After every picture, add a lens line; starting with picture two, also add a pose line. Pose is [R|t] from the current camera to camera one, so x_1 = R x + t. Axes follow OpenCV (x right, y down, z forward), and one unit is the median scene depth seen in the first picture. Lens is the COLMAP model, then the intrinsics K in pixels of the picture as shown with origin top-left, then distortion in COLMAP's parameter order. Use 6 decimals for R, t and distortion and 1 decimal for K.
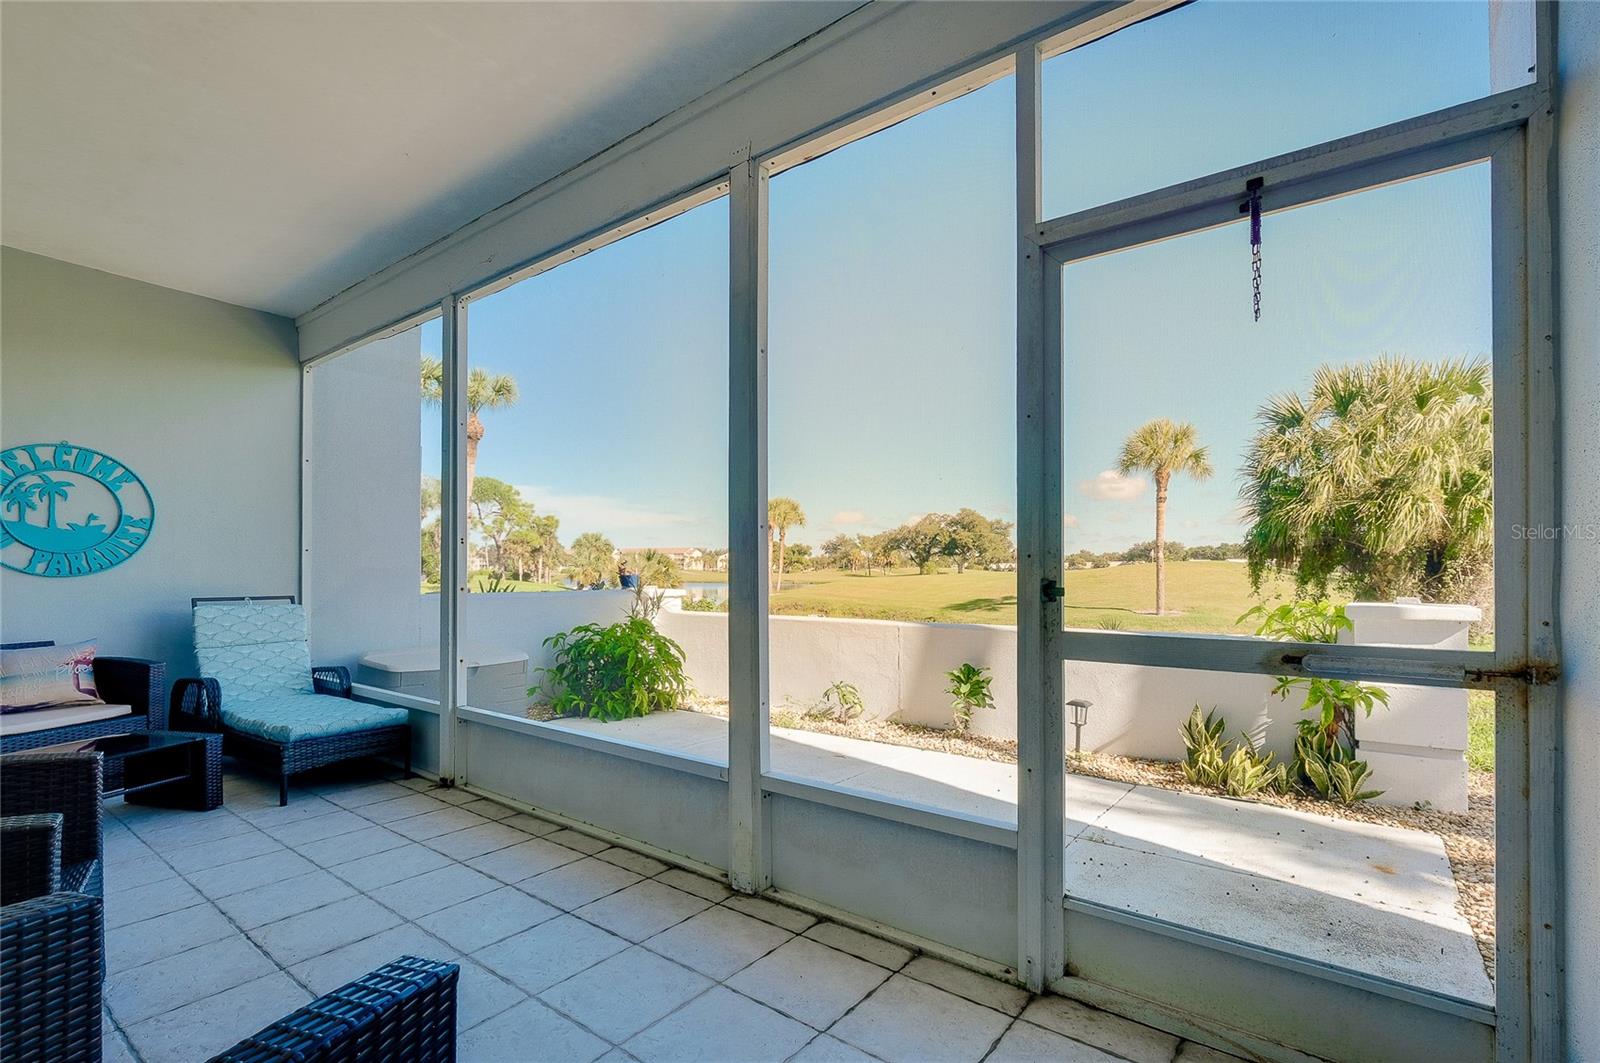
lens RADIAL K [[684.1, 0, 782.0], [0, 684.1, 569.7], [0, 0, 1]] dist [-0.008190, 0.002672]
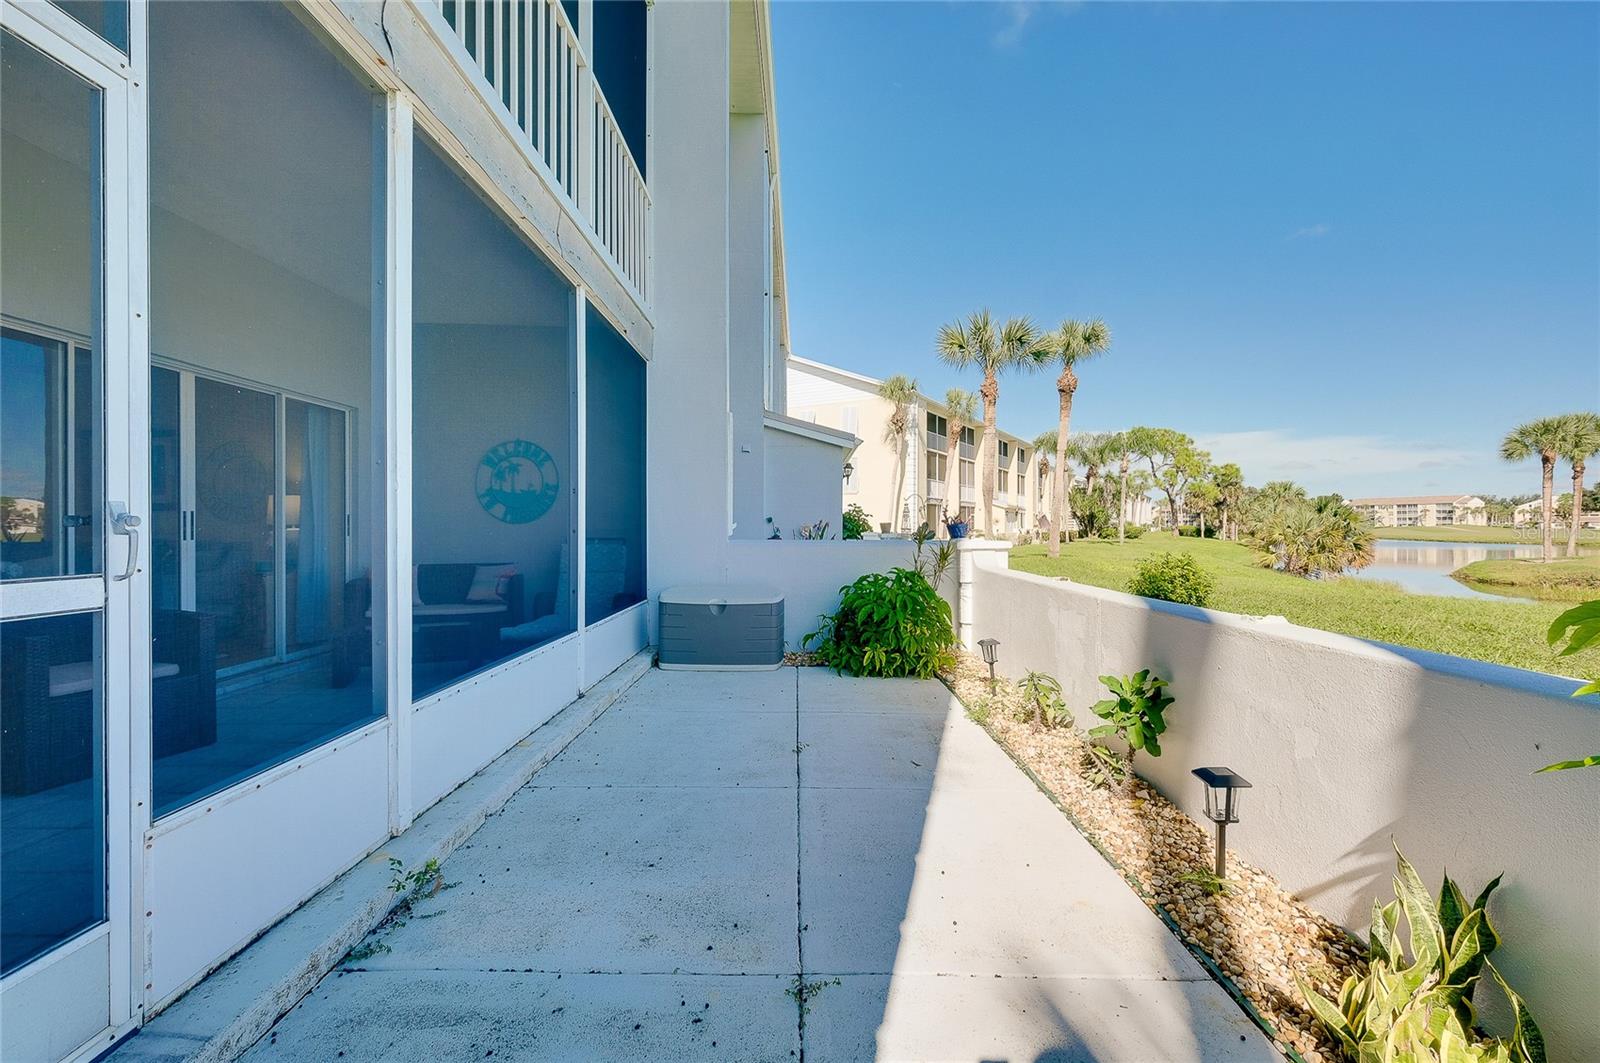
lens RADIAL K [[684.1, 0, 805.1], [0, 684.1, 530.6], [0, 0, 1]] dist [-0.008190, 0.002672]
pose [[0.637474, 0.008185, -0.770429, 0.602539], [-0.001045, 0.999952, 0.009758, 0.011894], [0.770471, -0.005415, 0.637451, 0.473266]]
